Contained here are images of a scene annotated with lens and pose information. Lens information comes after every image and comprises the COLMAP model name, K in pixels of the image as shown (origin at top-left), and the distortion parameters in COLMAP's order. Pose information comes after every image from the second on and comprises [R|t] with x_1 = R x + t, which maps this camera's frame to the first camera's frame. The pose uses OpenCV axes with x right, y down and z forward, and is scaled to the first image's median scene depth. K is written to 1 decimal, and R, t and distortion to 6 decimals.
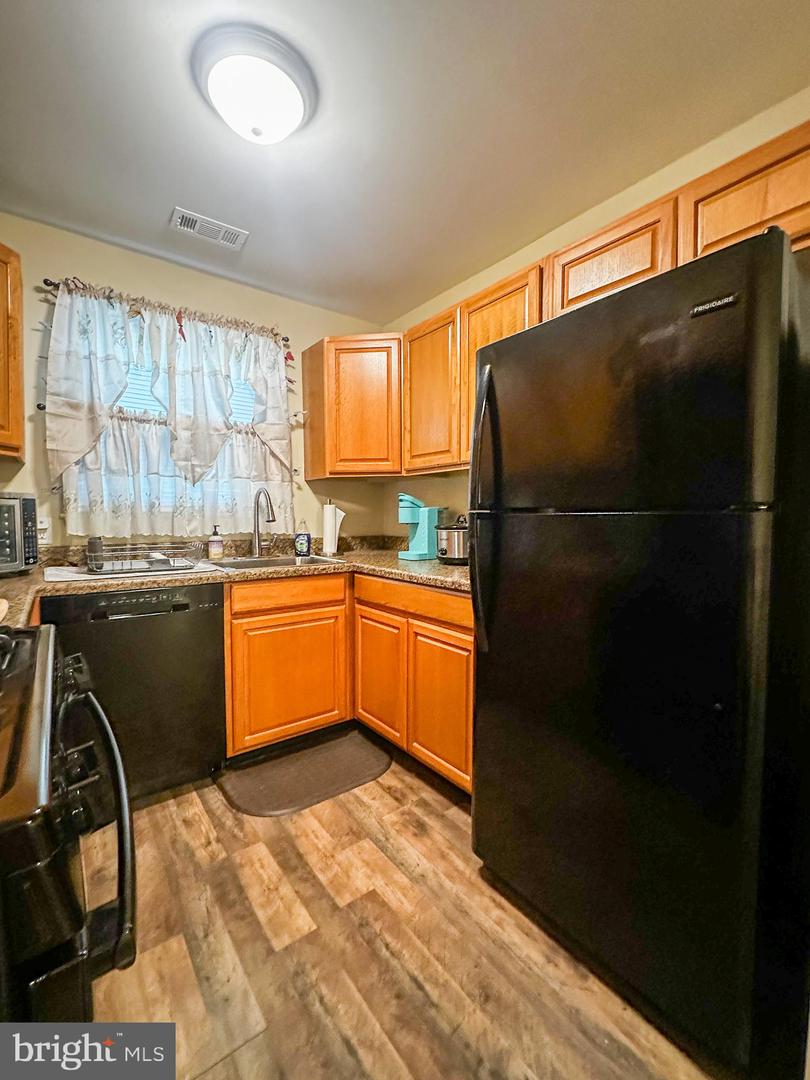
lens RADIAL K [[452.4, 0, 405.0], [0, 452.4, 540.0], [0, 0, 1]] dist [-0.001234, 0.000362]
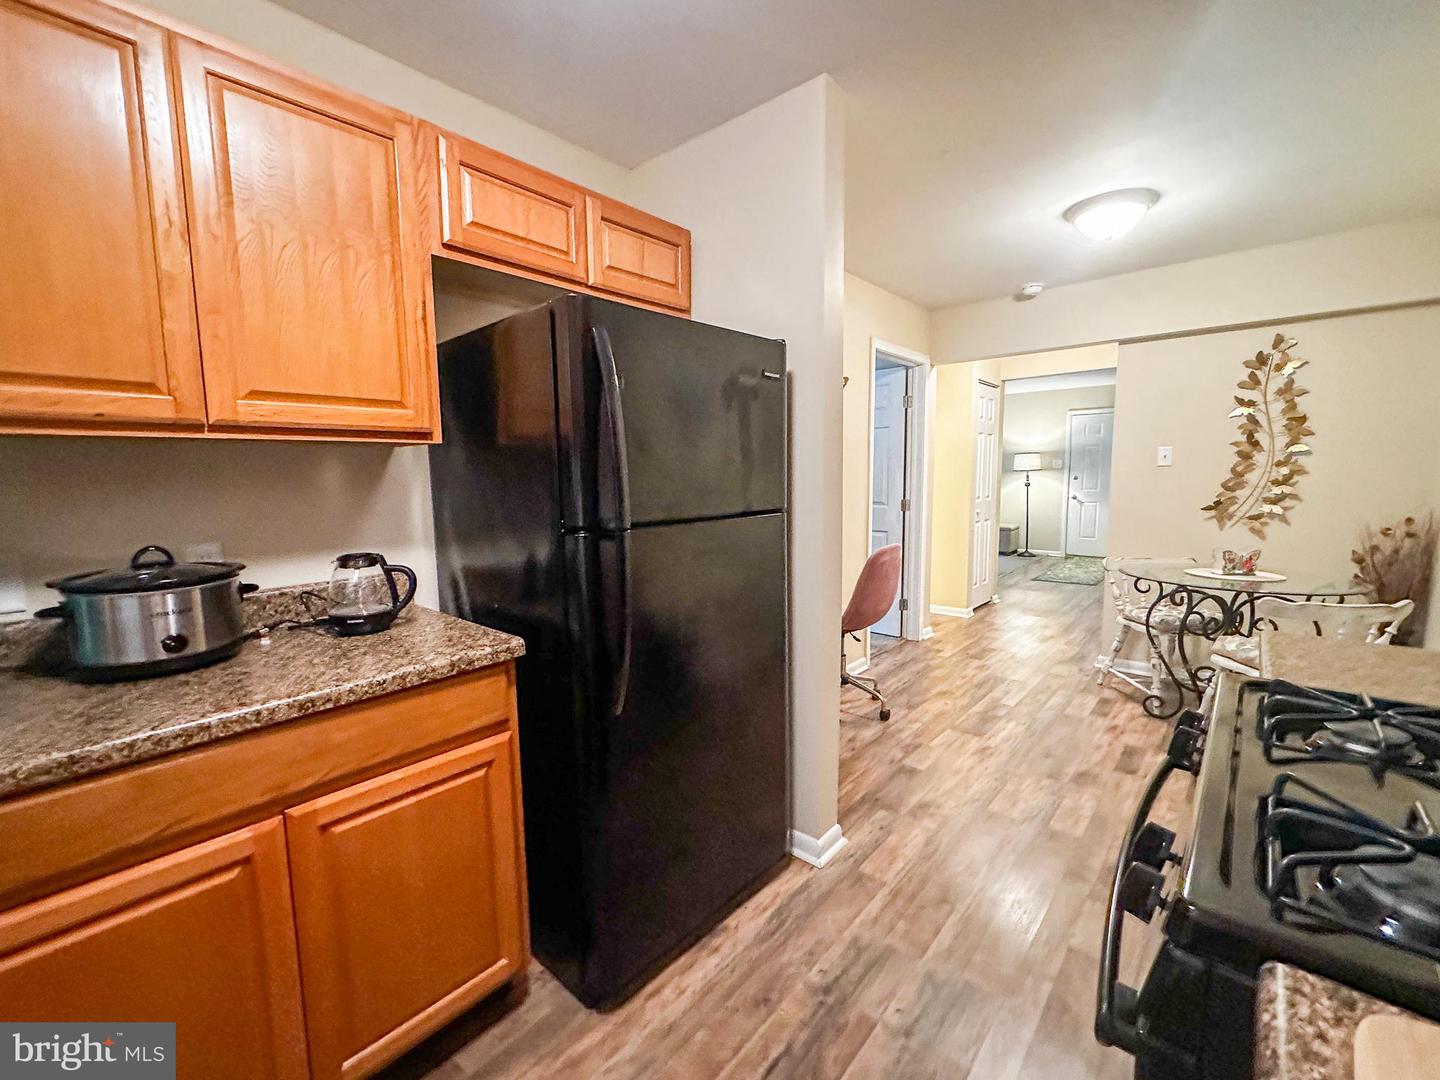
lens RADIAL K [[603.1, 0, 720.0], [0, 603.1, 540.0], [0, 0, 1]] dist [-0.001234, 0.000362]
pose [[-0.187882, -0.107469, 0.976294, -0.621287], [0.067744, 0.990211, 0.122038, -0.116312], [-0.979853, 0.089067, -0.178763, 0.765553]]
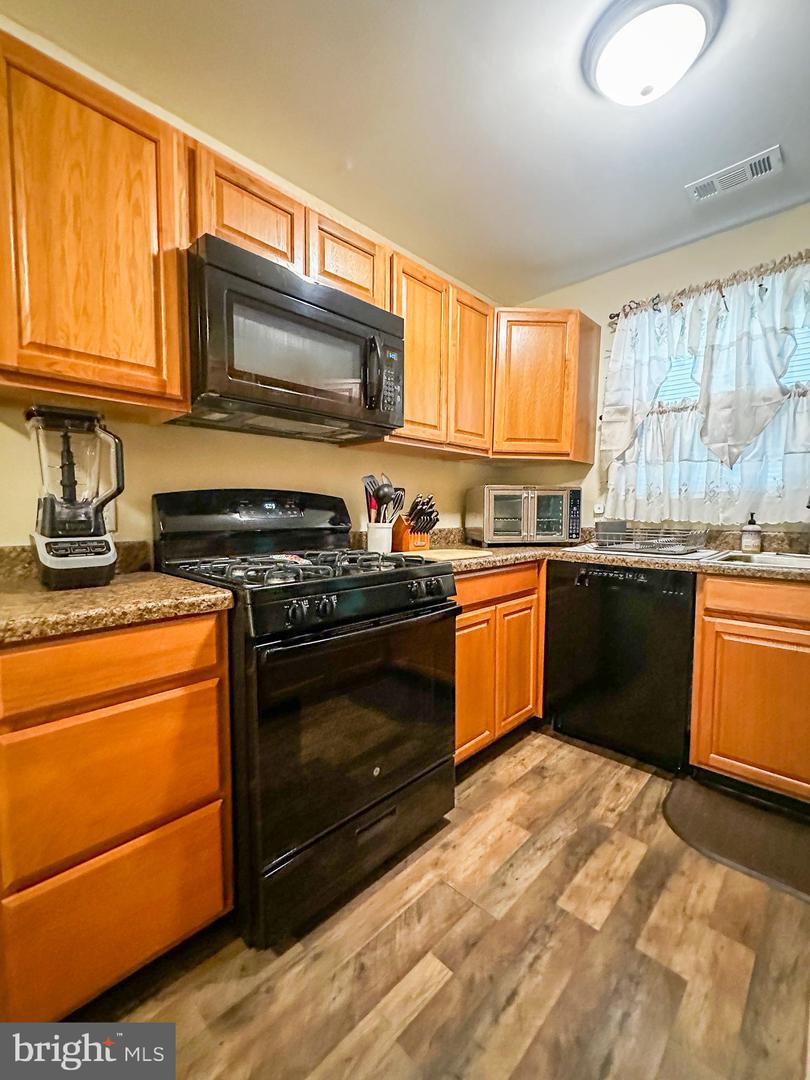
lens RADIAL K [[452.4, 0, 405.0], [0, 452.4, 540.0], [0, 0, 1]] dist [-0.001234, 0.000362]
pose [[0.161560, 0.064558, -0.984749, 0.448897], [-0.056318, 0.996835, 0.056111, 0.010906], [0.985255, 0.046393, 0.164684, 0.298939]]
